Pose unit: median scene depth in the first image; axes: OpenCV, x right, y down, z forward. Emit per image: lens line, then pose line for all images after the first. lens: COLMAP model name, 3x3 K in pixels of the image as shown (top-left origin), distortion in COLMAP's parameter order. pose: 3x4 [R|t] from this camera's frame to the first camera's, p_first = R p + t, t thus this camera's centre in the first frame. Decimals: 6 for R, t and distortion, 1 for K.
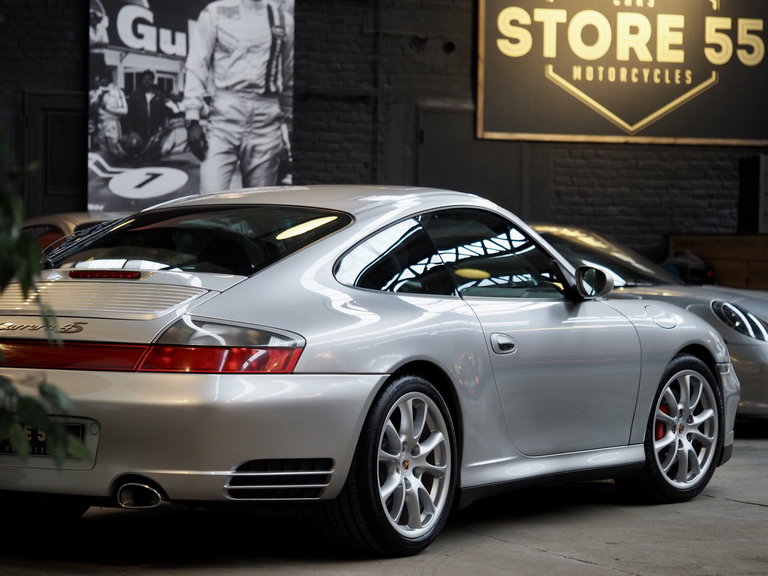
lens RADIAL K [[2674.0, 0, 387.7], [0, 2674.0, 317.6], [0, 0, 1]] dist [0.069042, 0.000000]
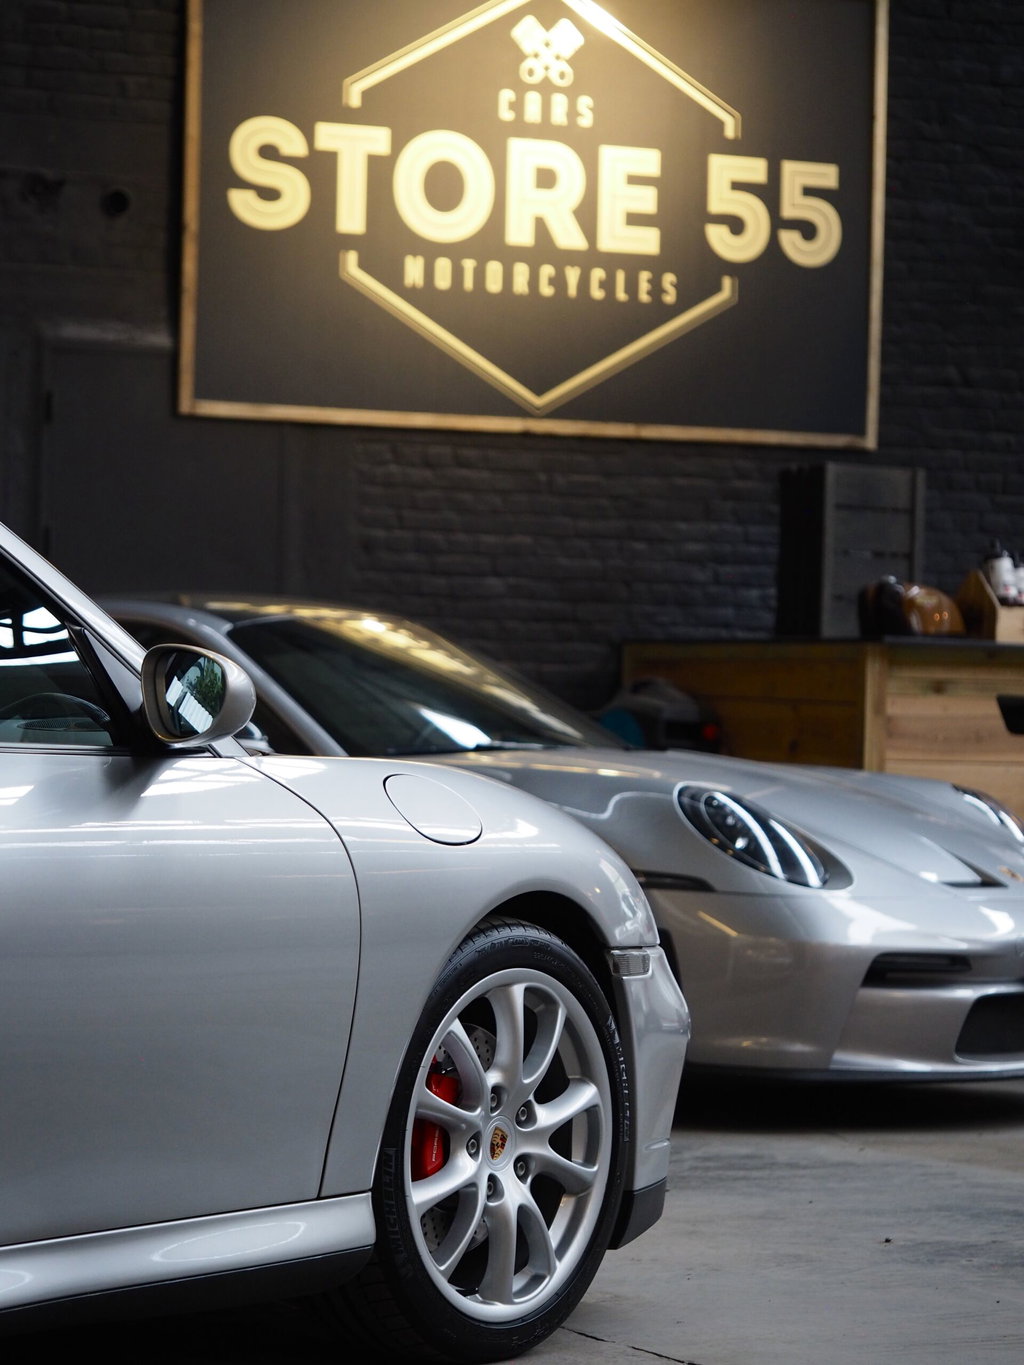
lens RADIAL K [[4752.6, 0, 513.2], [0, 4752.6, 691.0], [0, 0, 1]] dist [0.069042, 0.000000]
pose [[0.998281, 0.011103, 0.057543, 0.046427], [-0.009267, 0.999443, -0.032060, 0.002285], [-0.057867, 0.031472, 0.997828, 0.242269]]
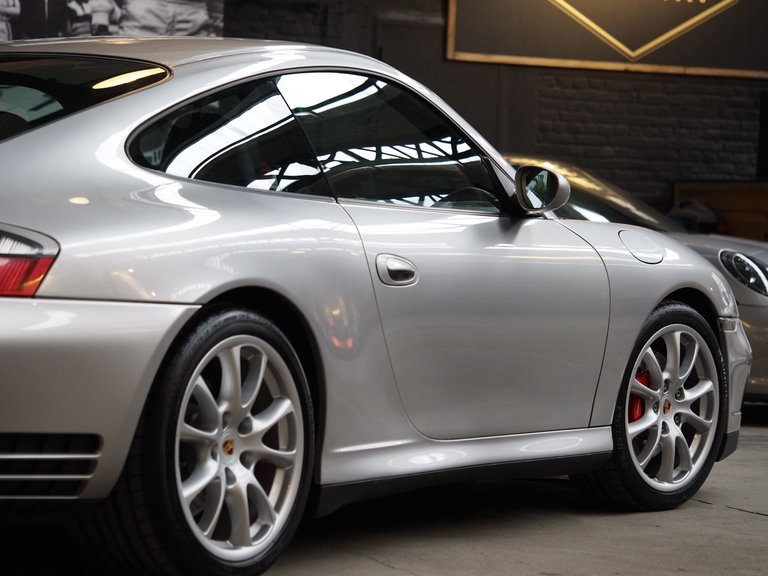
lens RADIAL K [[2674.0, 0, 386.4], [0, 2674.0, 290.7], [0, 0, 1]] dist [0.069042, 0.000000]
pose [[0.999662, 0.024748, -0.007928, 0.024437], [-0.024777, 0.999686, -0.003606, 0.009215], [0.007836, 0.003801, 0.999962, 0.175783]]
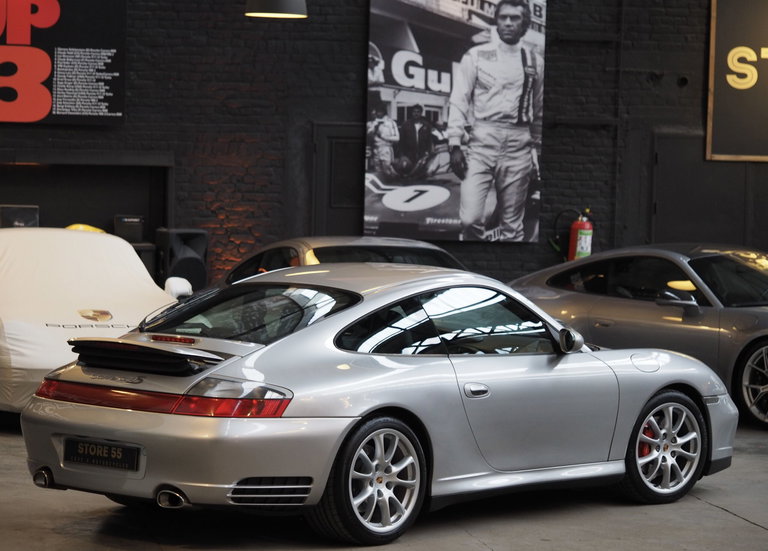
lens RADIAL K [[2687.5, 0, 414.0], [0, 2687.5, 309.0], [0, 0, 1]] dist [0.051314, 0.000000]
pose [[0.980449, 0.025282, -0.195141, 0.147897], [-0.019261, 0.999280, 0.032693, -0.040401], [0.195827, -0.028295, 0.980230, -0.186948]]
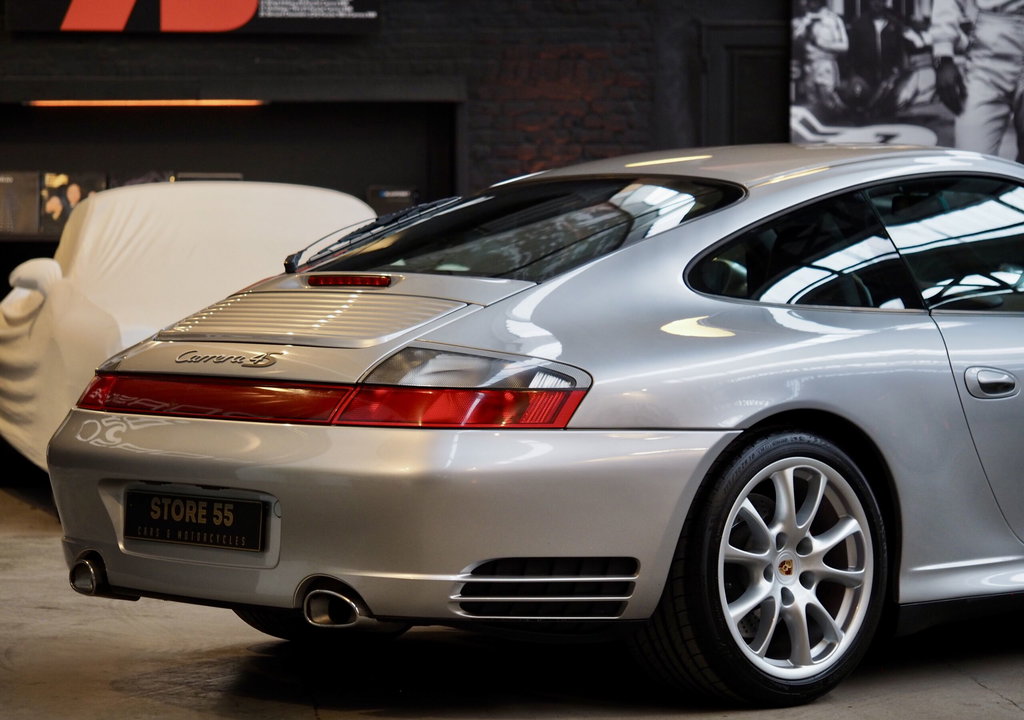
lens RADIAL K [[3567.2, 0, 523.6], [0, 3567.2, 403.0], [0, 0, 1]] dist [0.099906, 0.000000]
pose [[0.954873, 0.004189, -0.296984, 0.102136], [0.001543, 0.999817, 0.019065, -0.001127], [0.297010, -0.018663, 0.954692, 0.072280]]
